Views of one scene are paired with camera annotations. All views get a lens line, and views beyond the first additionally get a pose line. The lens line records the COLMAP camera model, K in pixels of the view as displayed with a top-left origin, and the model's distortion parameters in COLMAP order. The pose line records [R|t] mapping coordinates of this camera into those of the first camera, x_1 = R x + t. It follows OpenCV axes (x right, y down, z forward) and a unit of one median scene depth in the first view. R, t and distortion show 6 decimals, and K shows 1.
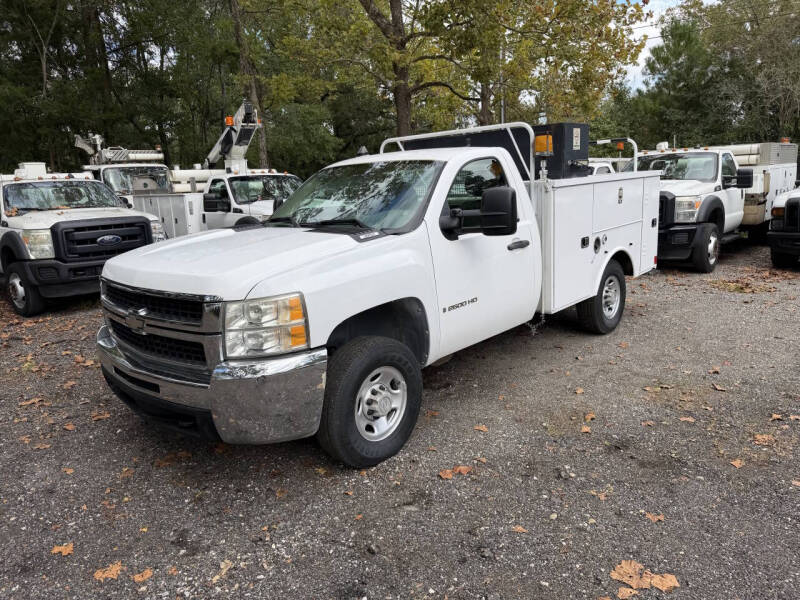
lens RADIAL K [[564.3, 0, 397.1], [0, 564.3, 293.8], [0, 0, 1]] dist [0.028931, -0.040341]
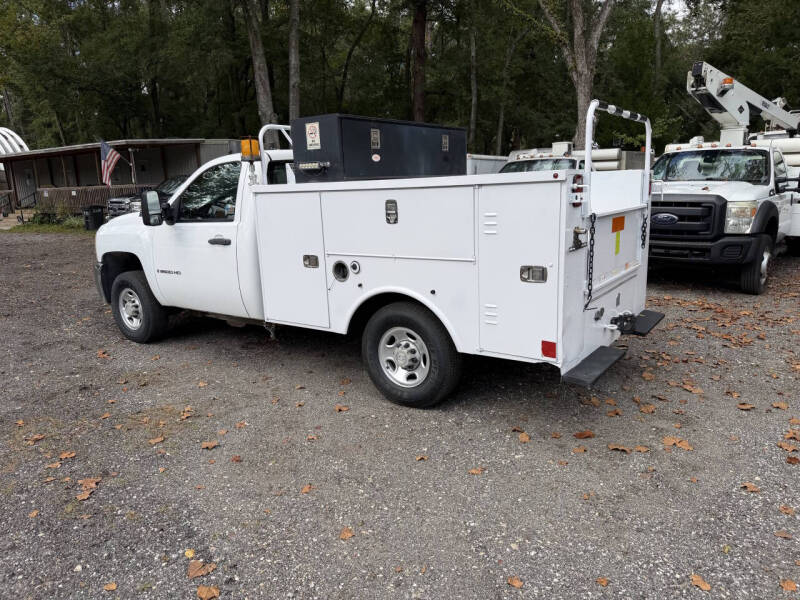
lens RADIAL K [[564.3, 0, 394.2], [0, 564.3, 303.2], [0, 0, 1]] dist [0.028931, -0.040341]
pose [[0.123413, 0.254566, -0.959148, 0.942773], [-0.167442, 0.958021, 0.232723, -0.199571], [0.978127, 0.131881, 0.160857, 0.805009]]
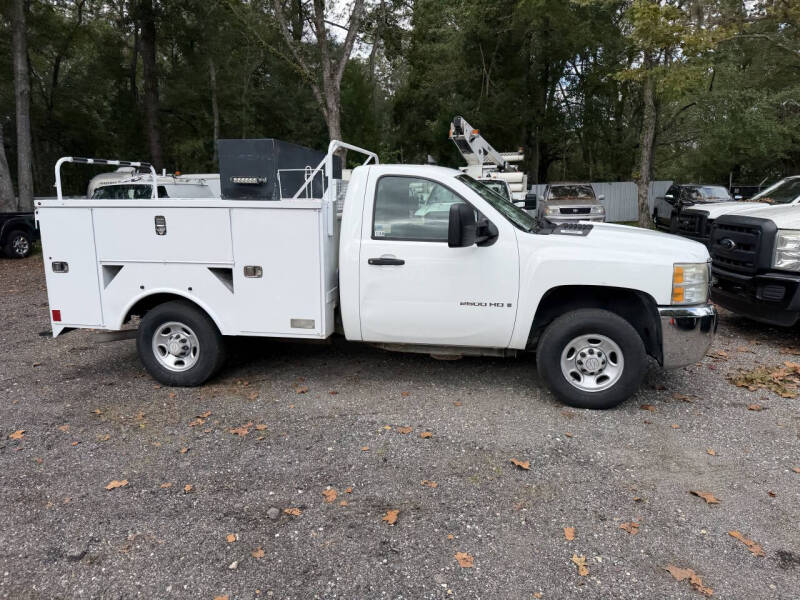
lens RADIAL K [[564.3, 0, 395.9], [0, 564.3, 299.4], [0, 0, 1]] dist [0.028931, -0.040341]
pose [[0.596533, 0.184979, -0.780981, 1.059687], [-0.165030, 0.980555, 0.106195, -0.123812], [0.785438, 0.065537, 0.615461, 0.359072]]
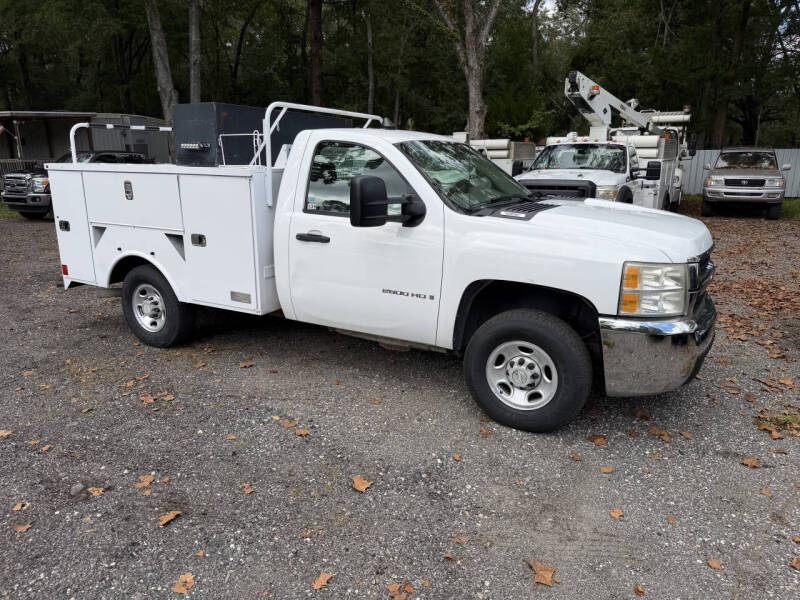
lens RADIAL K [[564.3, 0, 395.2], [0, 564.3, 304.7], [0, 0, 1]] dist [0.028931, -0.040341]
pose [[0.315071, 0.281469, -0.906369, 1.128616], [-0.191077, 0.954267, 0.229921, -0.186432], [0.929634, 0.100745, 0.354444, 0.645906]]
